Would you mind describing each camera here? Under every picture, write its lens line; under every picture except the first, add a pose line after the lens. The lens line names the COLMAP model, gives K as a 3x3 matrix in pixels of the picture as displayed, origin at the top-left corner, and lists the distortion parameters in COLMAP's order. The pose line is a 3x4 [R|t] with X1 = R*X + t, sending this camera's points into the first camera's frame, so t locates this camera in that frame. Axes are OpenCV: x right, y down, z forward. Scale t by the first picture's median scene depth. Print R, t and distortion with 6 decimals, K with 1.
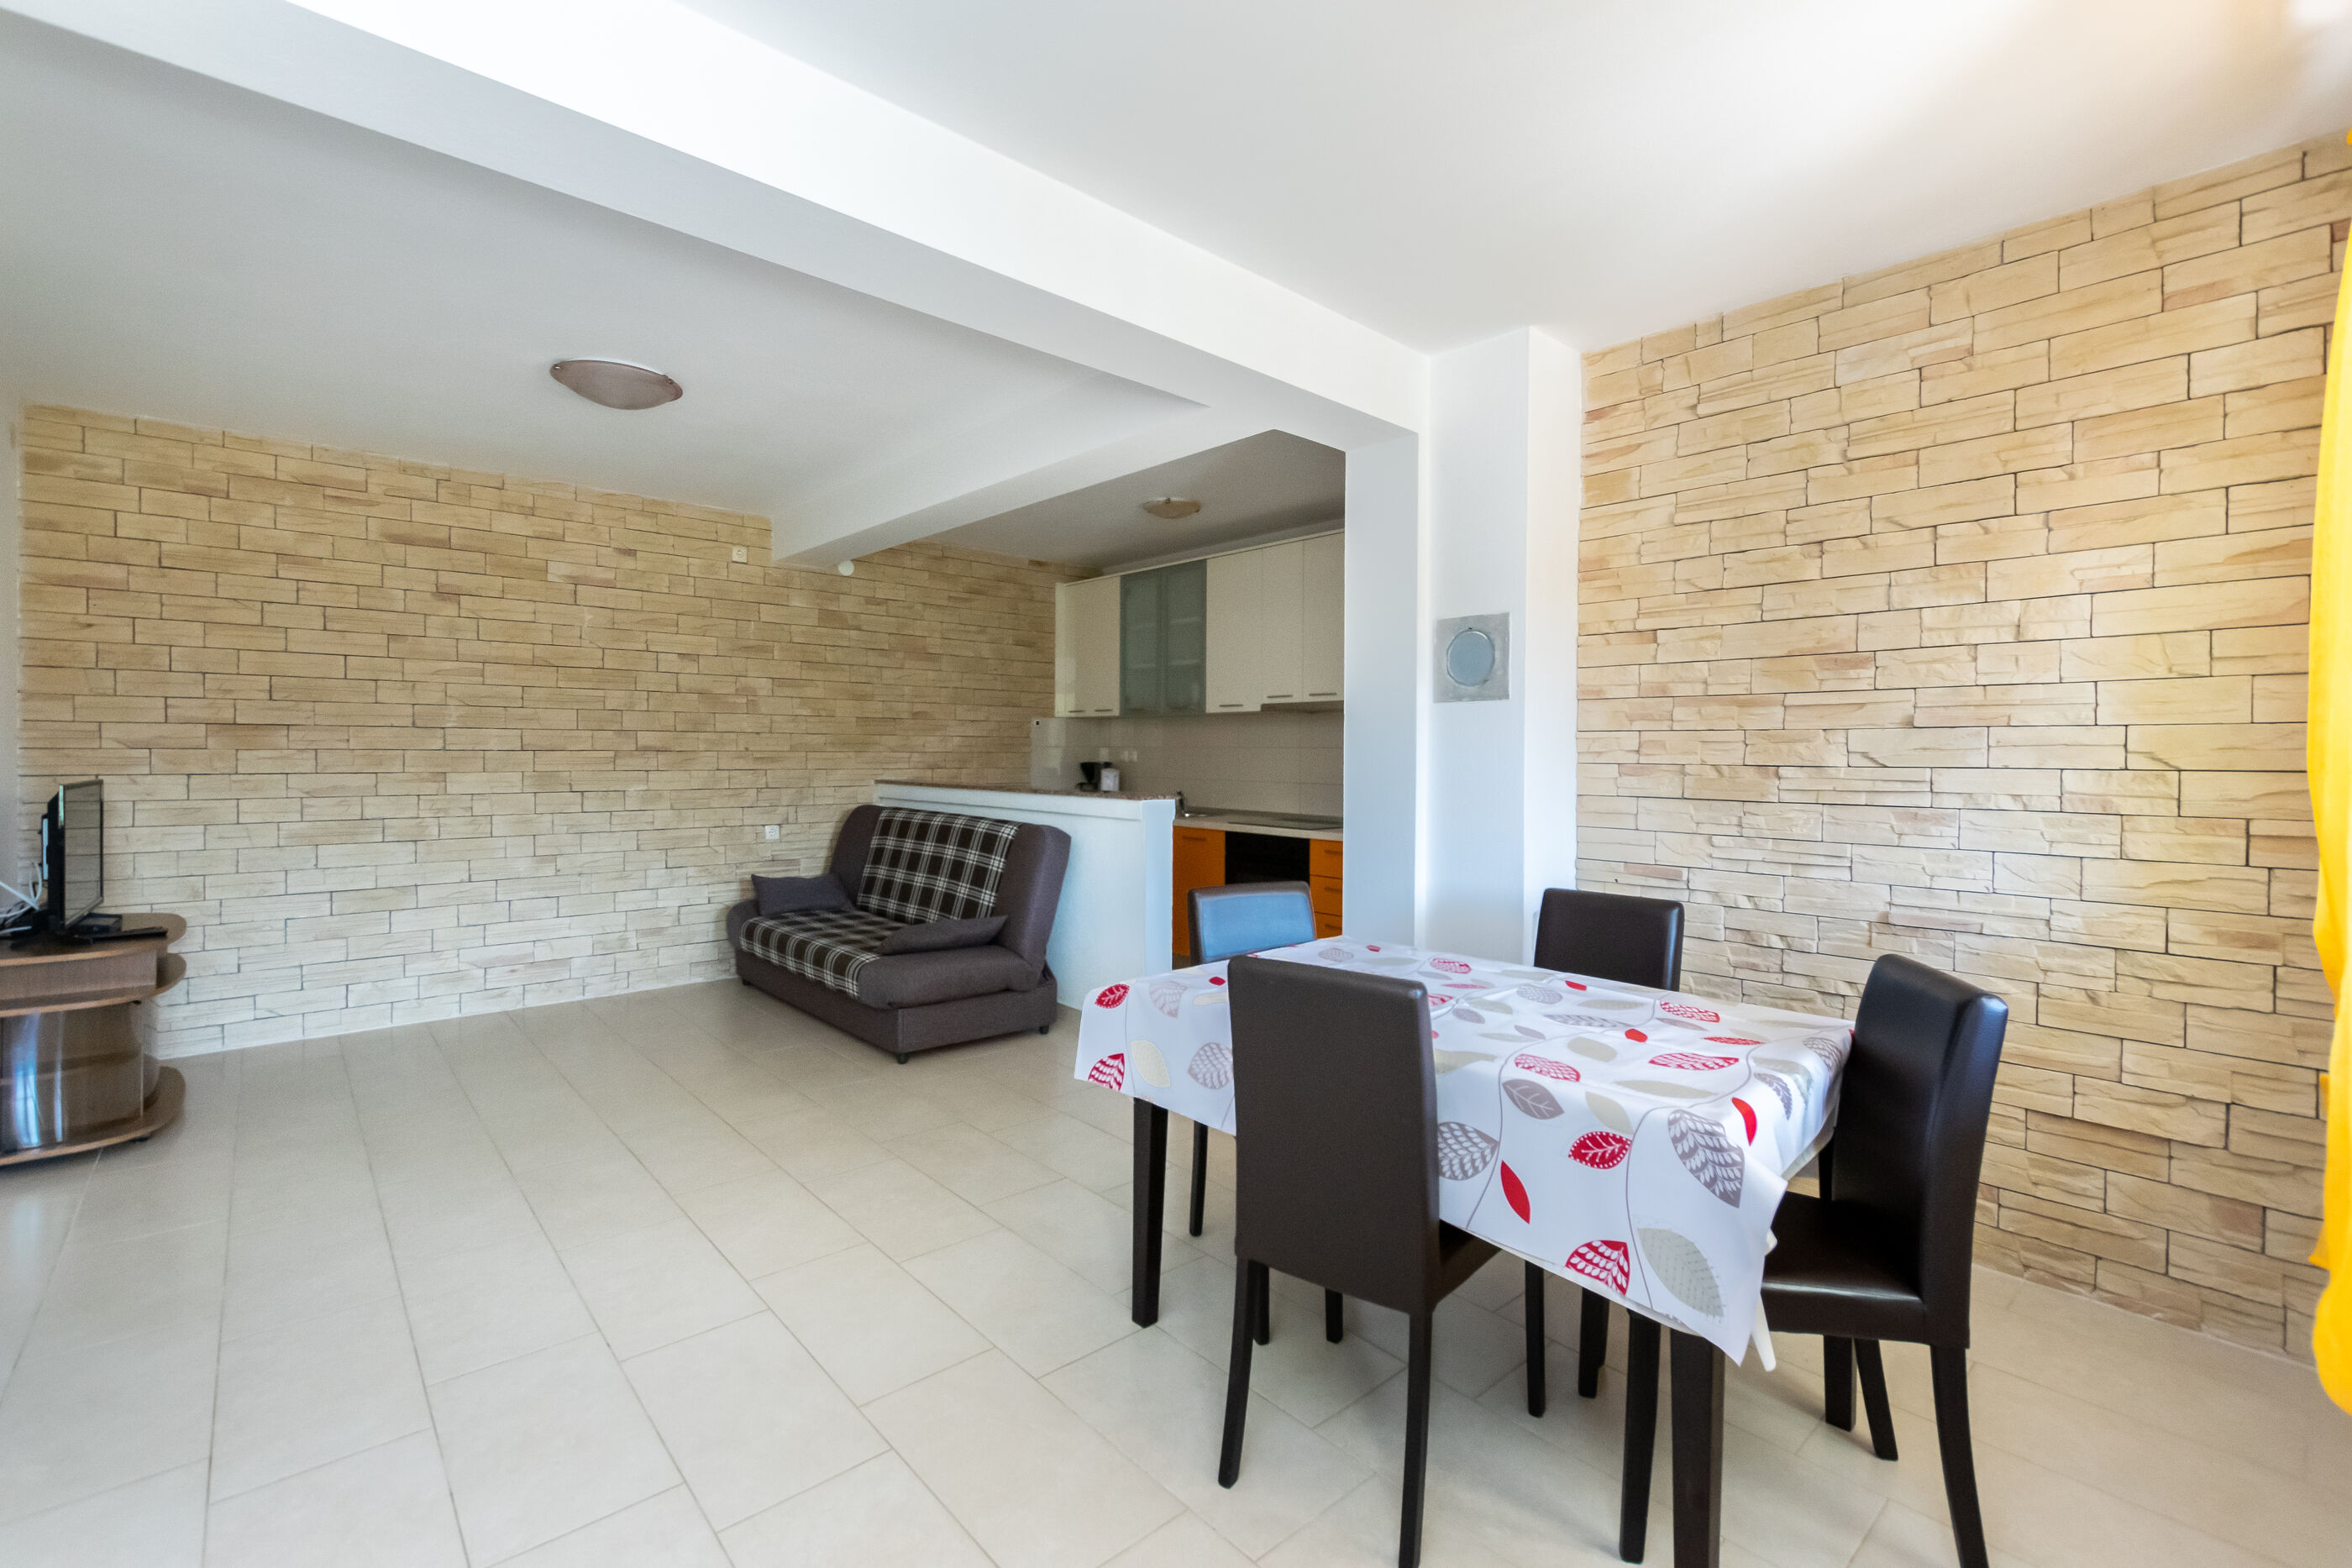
lens RADIAL K [[1077.4, 0, 1166.8], [0, 1077.4, 766.3], [0, 0, 1]] dist [0.005535, -0.005804]
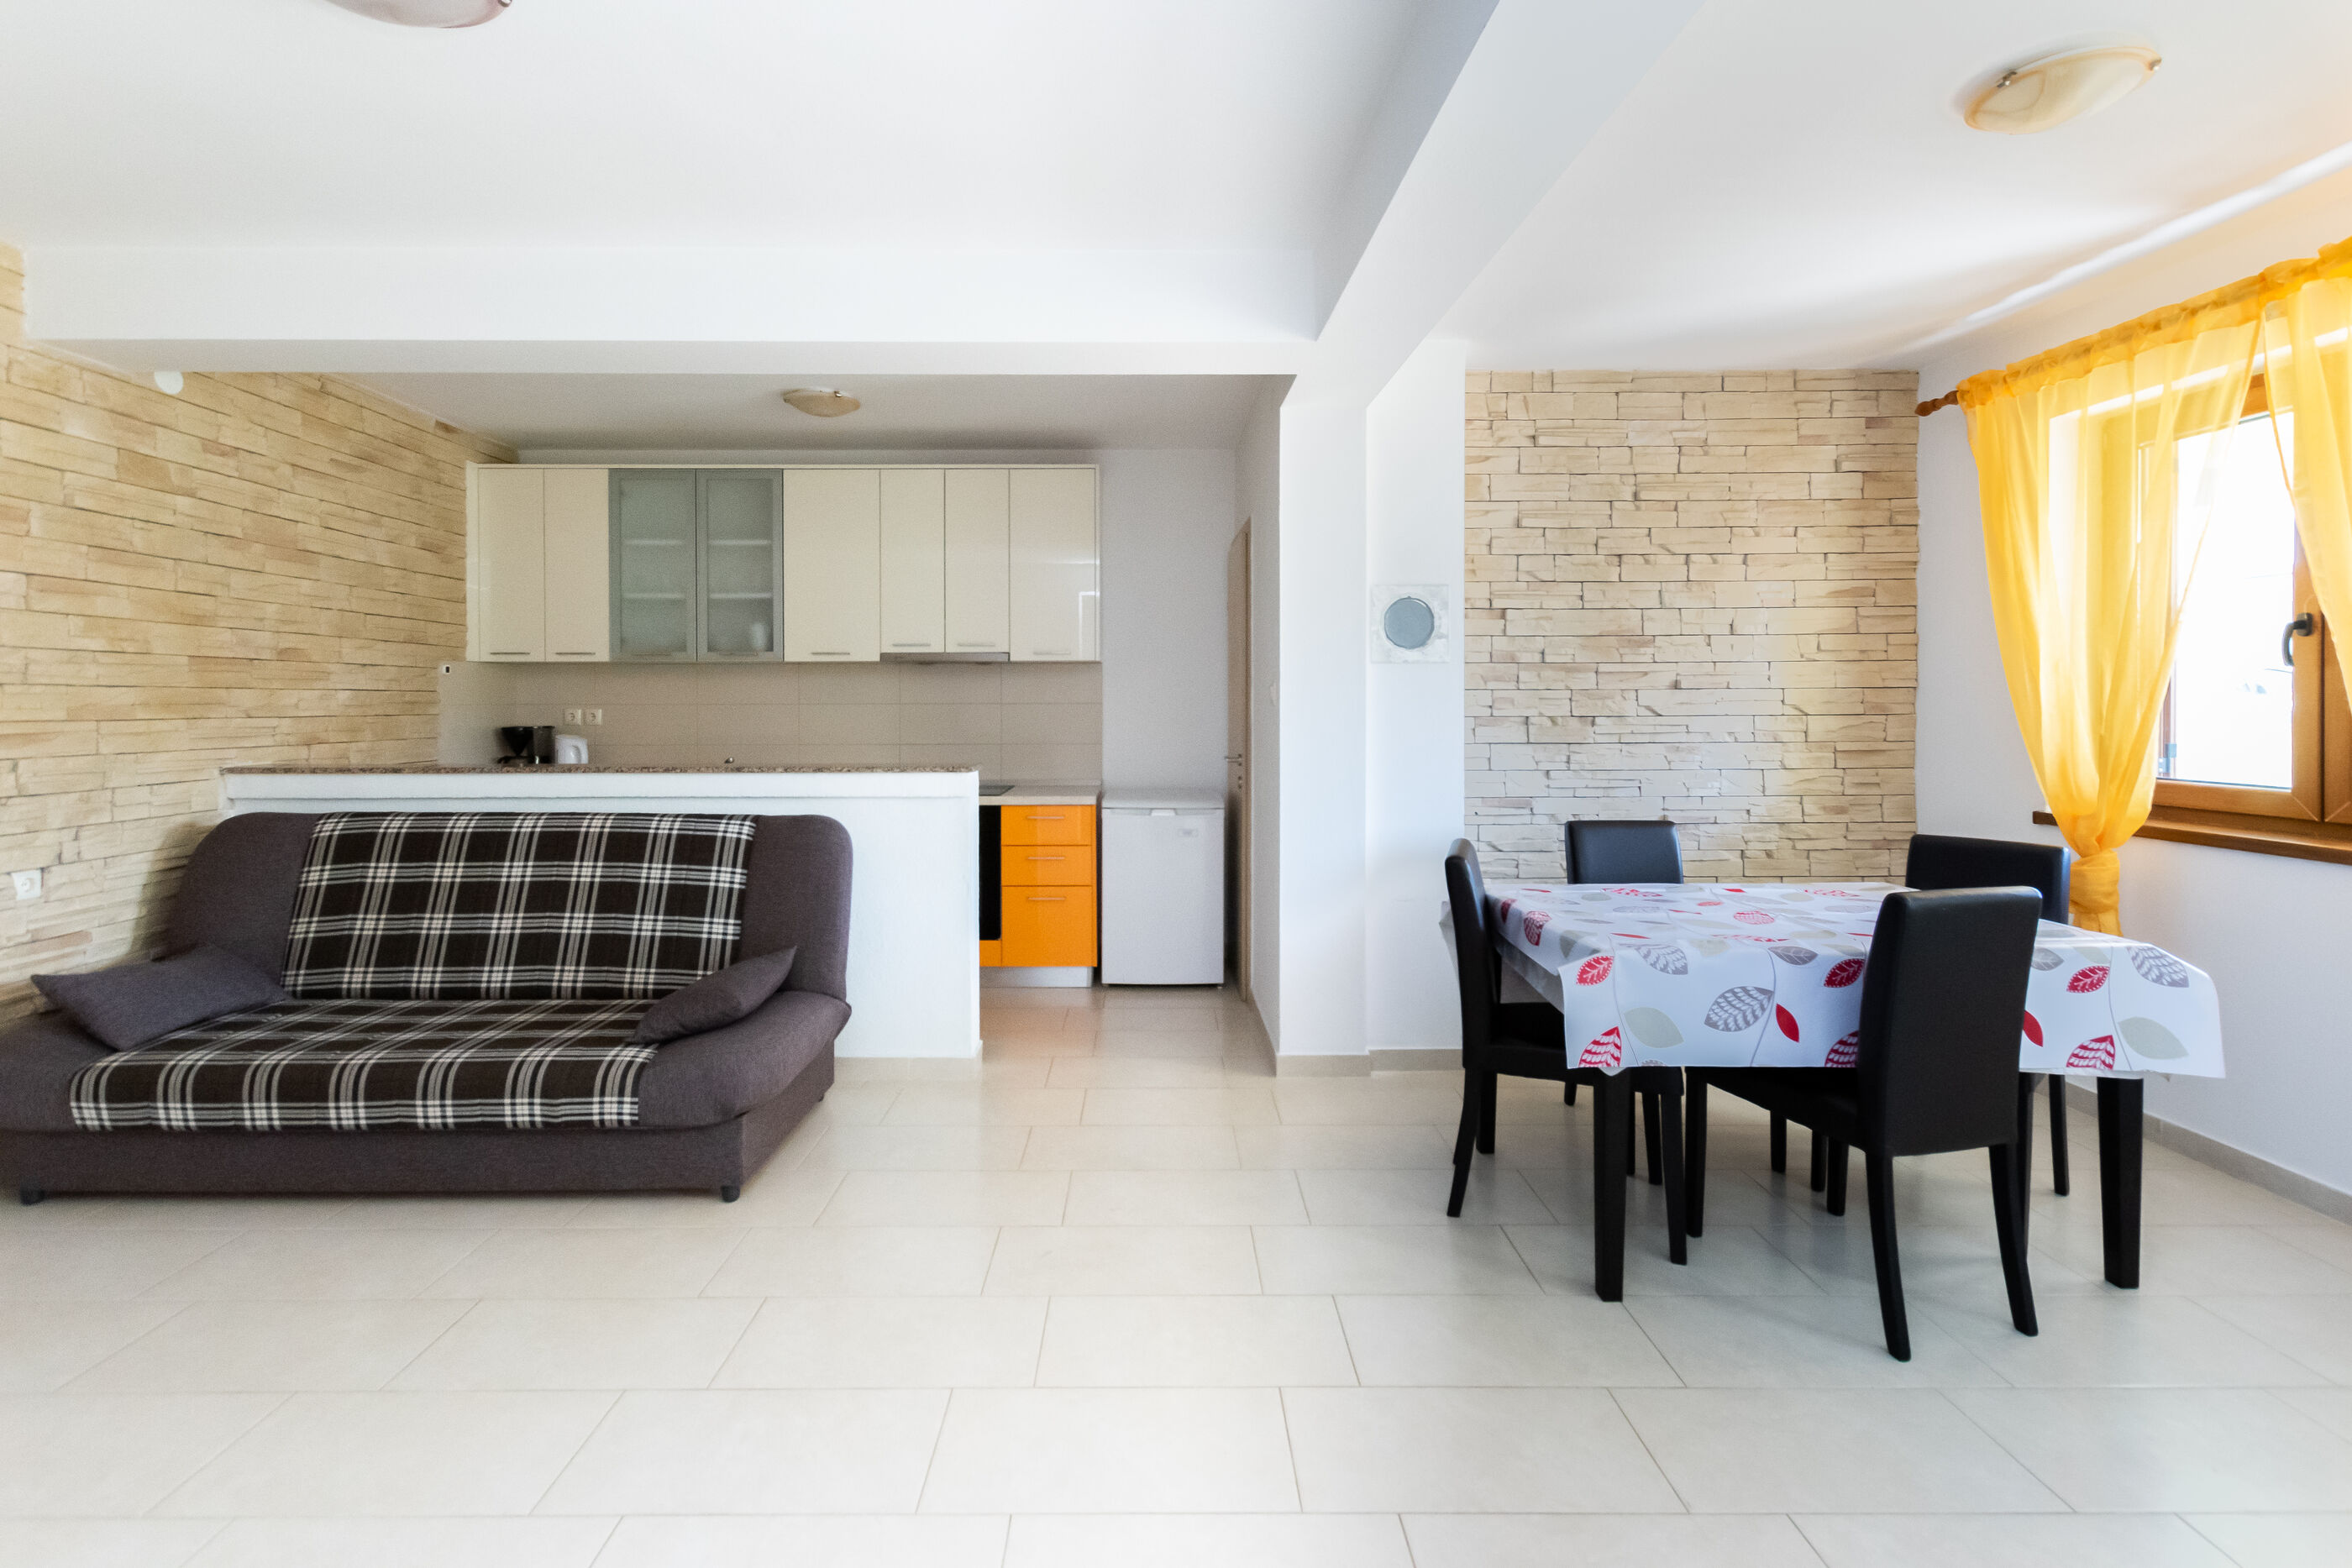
lens RADIAL K [[1075.3, 0, 1197.9], [0, 1075.3, 715.8], [0, 0, 1]] dist [0.009889, -0.004736]
pose [[0.634243, -0.018563, 0.772911, -0.507916], [0.017886, 0.999796, 0.009334, -0.014360], [-0.772927, 0.007904, 0.634446, 0.334894]]
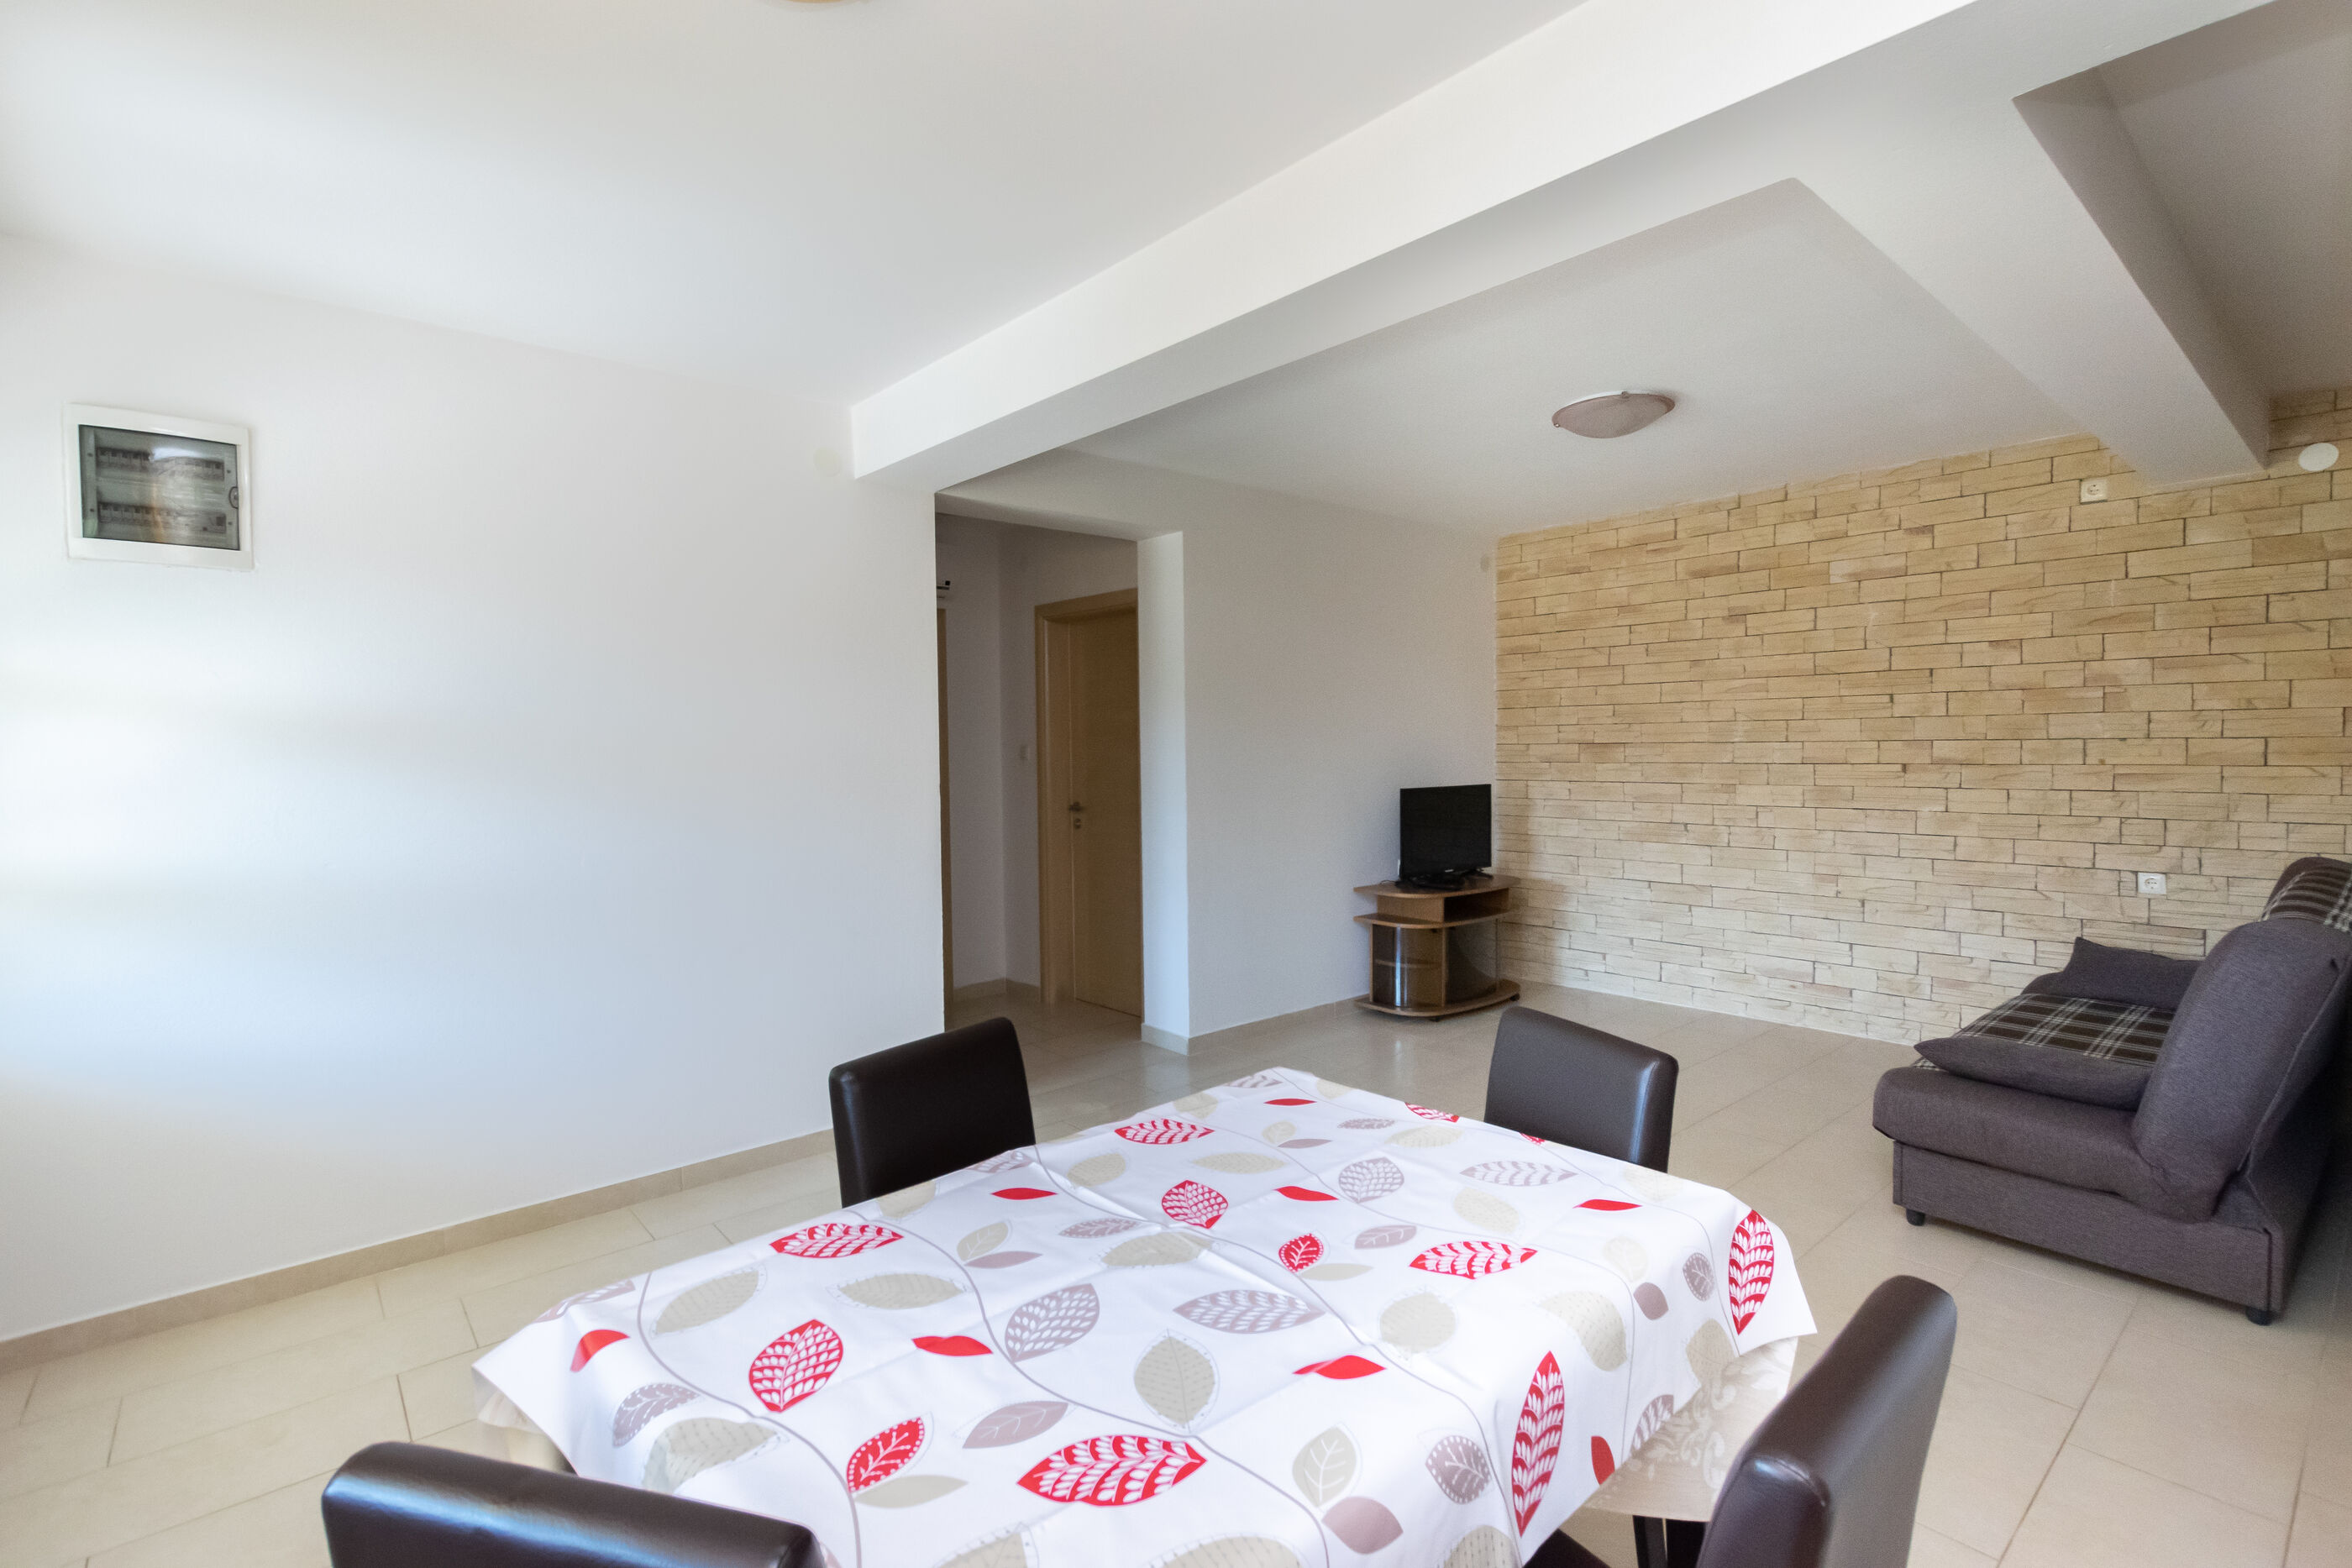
lens RADIAL K [[1093.7, 0, 1148.1], [0, 1093.7, 777.9], [0, 0, 1]] dist [0.002283, -0.005000]
pose [[-0.077353, 0.025273, -0.996683, 0.462952], [-0.001287, 0.999675, 0.025448, -0.028024], [0.997003, 0.003251, -0.077296, 0.520870]]
